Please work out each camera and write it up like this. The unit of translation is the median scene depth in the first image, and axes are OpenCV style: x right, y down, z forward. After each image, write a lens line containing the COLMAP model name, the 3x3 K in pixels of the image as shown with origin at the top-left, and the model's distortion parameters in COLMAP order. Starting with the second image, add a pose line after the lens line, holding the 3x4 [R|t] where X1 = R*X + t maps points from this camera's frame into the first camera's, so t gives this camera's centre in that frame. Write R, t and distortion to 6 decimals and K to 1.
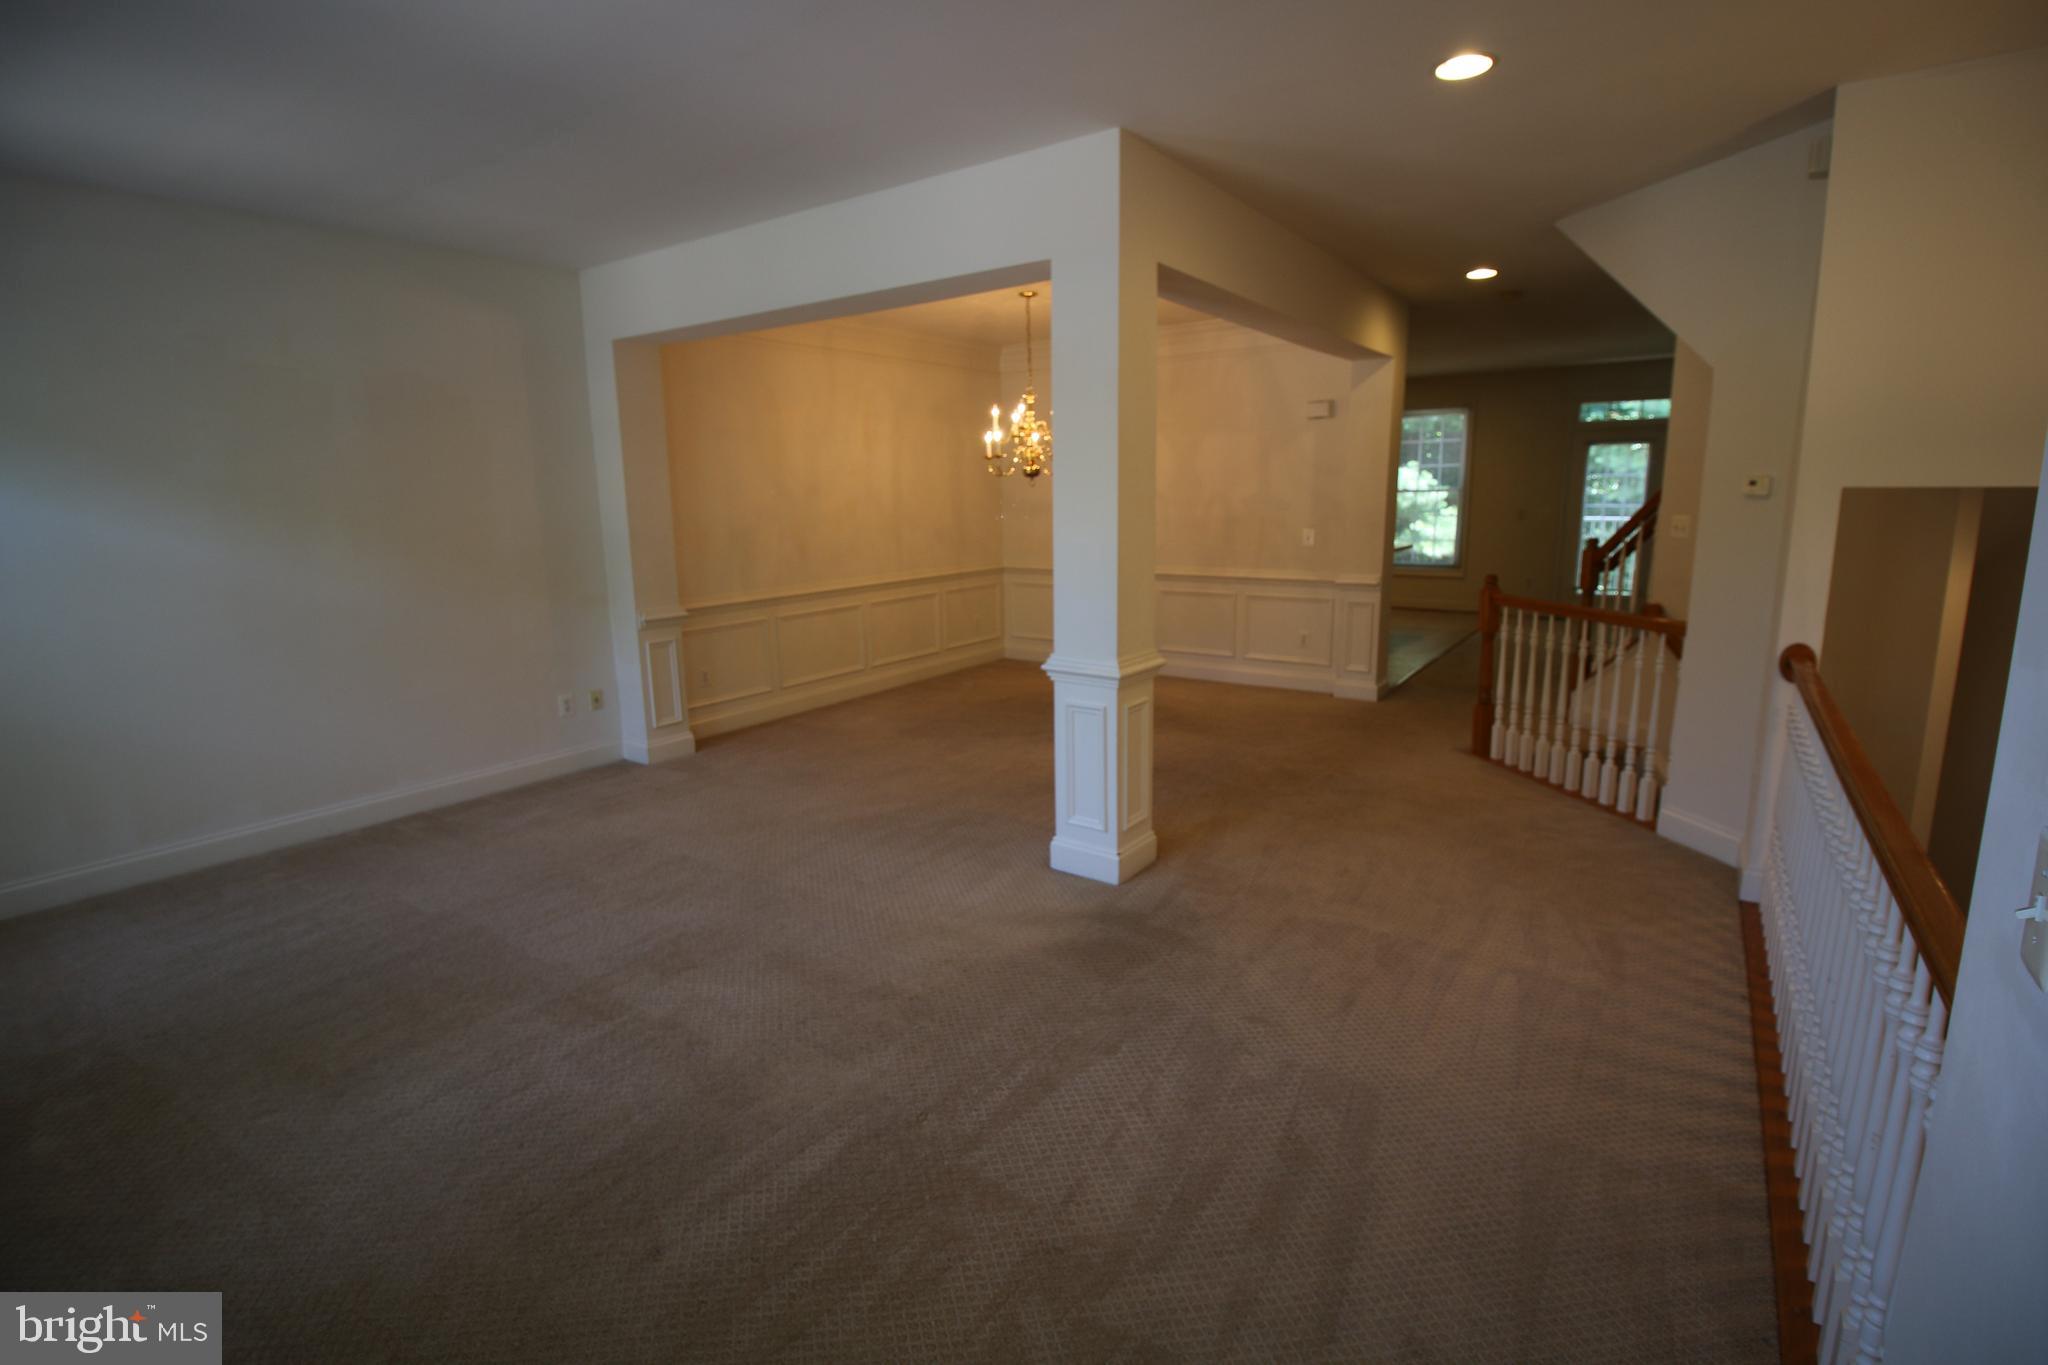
lens RADIAL K [[952.1, 0, 1023.6], [0, 952.1, 671.3], [0, 0, 1]] dist [-0.000667, -0.014890]
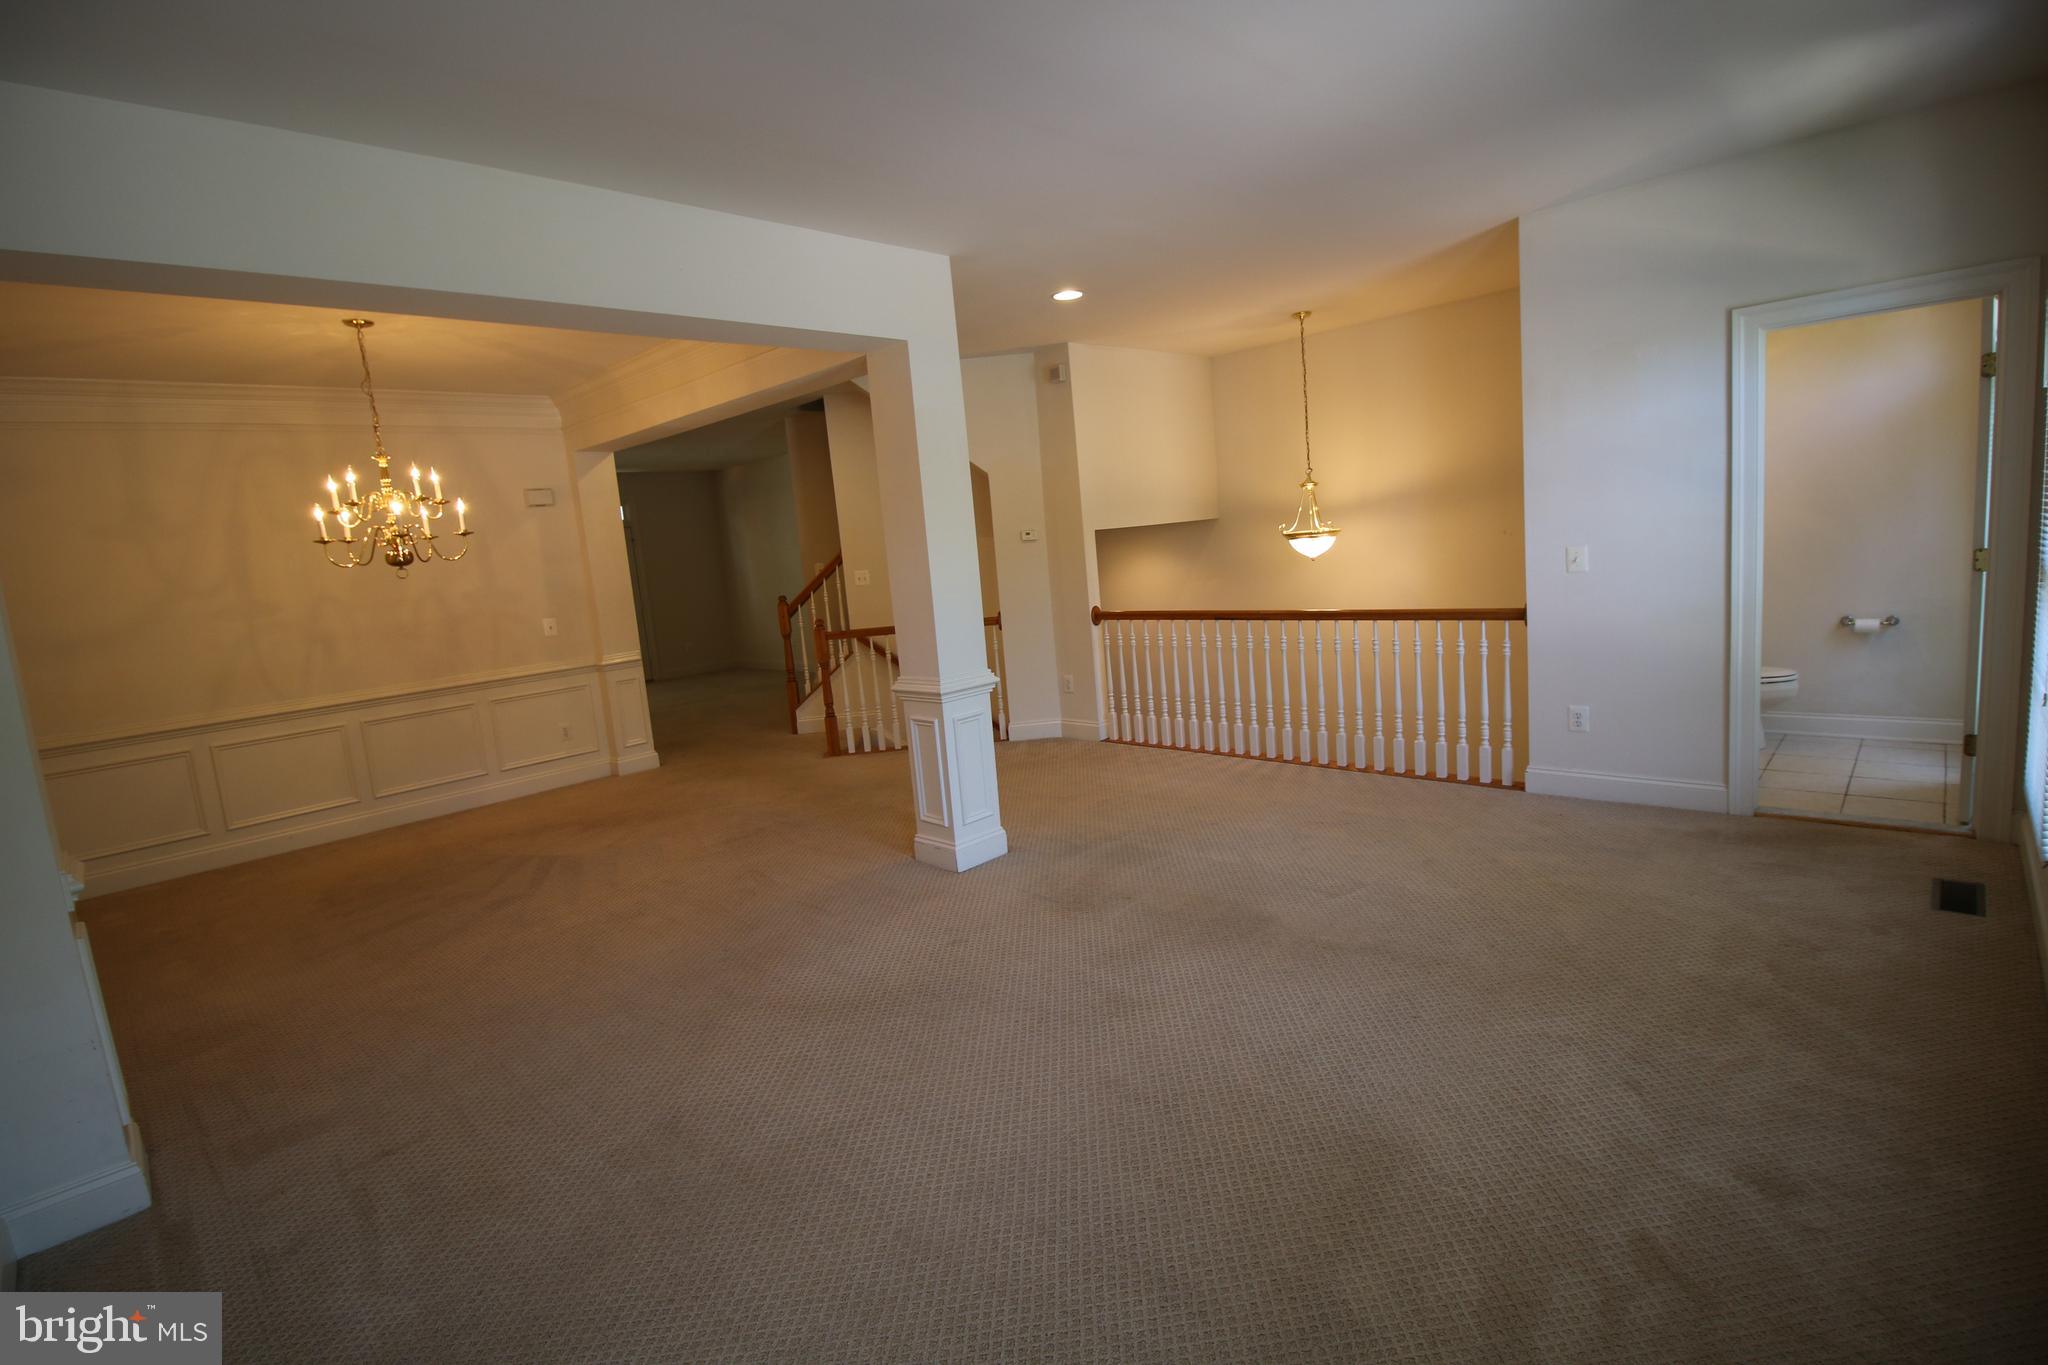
lens RADIAL K [[952.1, 0, 1023.6], [0, 952.1, 671.3], [0, 0, 1]] dist [-0.000667, -0.014890]
pose [[0.154691, -0.131885, 0.979120, -0.661741], [0.267652, 0.959583, 0.086967, -0.060089], [-0.951017, 0.248611, 0.183738, 0.429888]]
